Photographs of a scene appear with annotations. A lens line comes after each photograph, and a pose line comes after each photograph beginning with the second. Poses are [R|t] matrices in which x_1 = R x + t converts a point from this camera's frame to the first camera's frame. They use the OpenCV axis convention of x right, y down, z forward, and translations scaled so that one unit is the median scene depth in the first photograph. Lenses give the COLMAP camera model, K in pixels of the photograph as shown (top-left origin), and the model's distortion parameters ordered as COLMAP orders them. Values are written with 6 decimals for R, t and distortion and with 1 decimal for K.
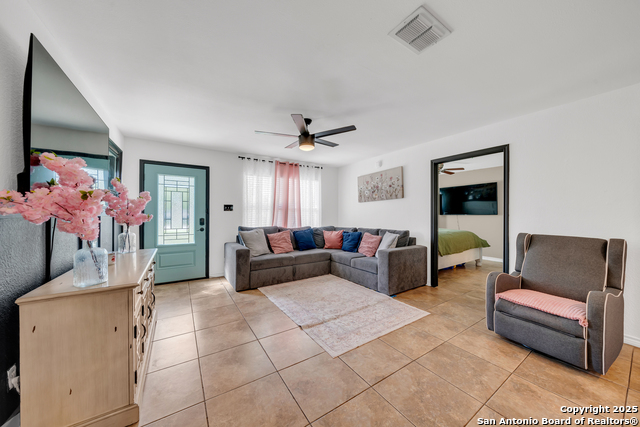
lens RADIAL K [[221.1, 0, 320.4], [0, 221.1, 214.4], [0, 0, 1]] dist [-0.008027, -0.000297]
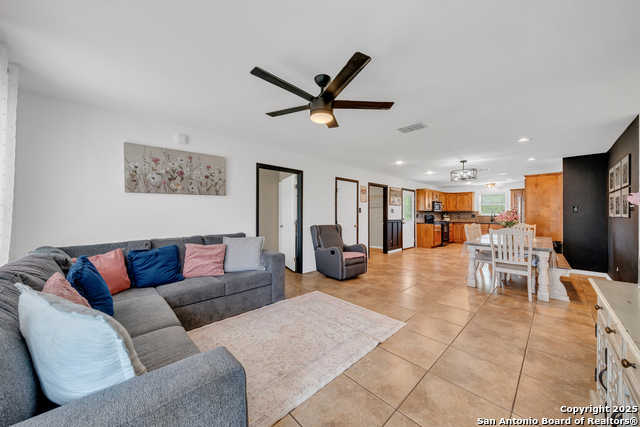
lens RADIAL K [[221.1, 0, 323.0], [0, 221.1, 213.8], [0, 0, 1]] dist [-0.008027, -0.000297]
pose [[-0.183430, -0.001460, 0.983032, -0.539255], [0.000197, 0.999999, 0.001522, -0.004567], [-0.983033, 0.000473, -0.183430, 0.818940]]
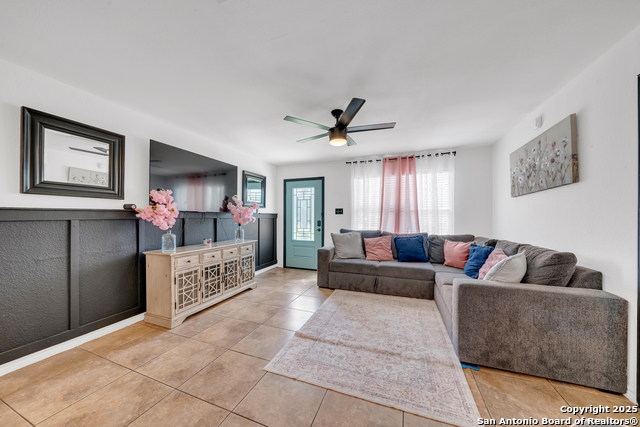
lens RADIAL K [[221.1, 0, 317.2], [0, 221.1, 217.3], [0, 0, 1]] dist [-0.008027, -0.000297]
pose [[0.575879, 0.000607, -0.817534, 0.452466], [-0.002397, 0.999997, -0.000947, 0.001438], [0.817531, 0.002505, 0.575879, 0.305269]]
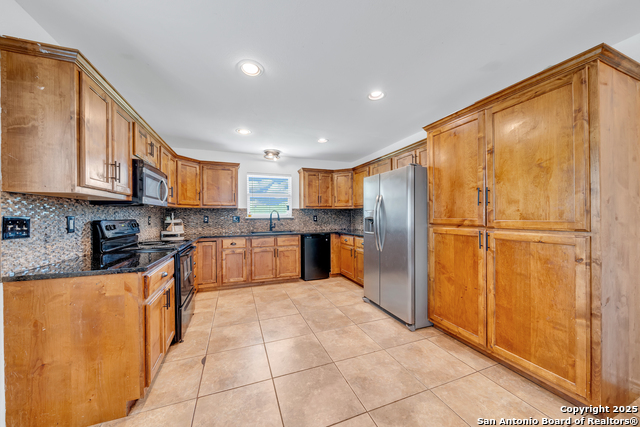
lens RADIAL K [[221.1, 0, 319.2], [0, 221.1, 216.7], [0, 0, 1]] dist [-0.008027, -0.000297]
pose [[-0.977582, 0.003336, 0.210527, 0.873070], [0.005650, 0.999930, 0.010392, 0.002425], [-0.210478, 0.011348, -0.977533, -0.236077]]
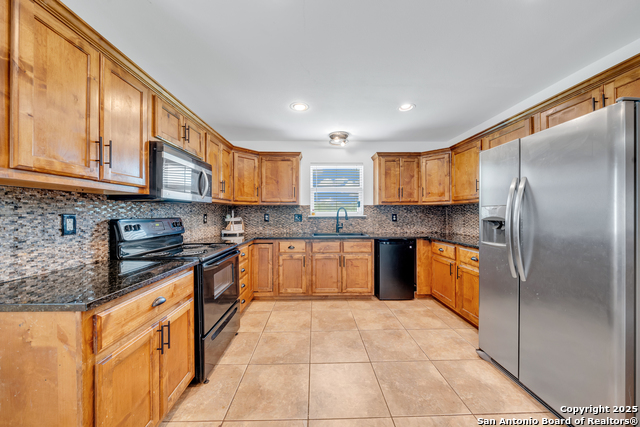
lens RADIAL K [[221.1, 0, 319.8], [0, 221.1, 213.5], [0, 0, 1]] dist [-0.008027, -0.000297]
pose [[-0.851684, 0.000632, 0.524056, 0.928765], [0.002967, 0.999989, 0.003617, 0.002325], [-0.524048, 0.004636, -0.851676, -0.457007]]
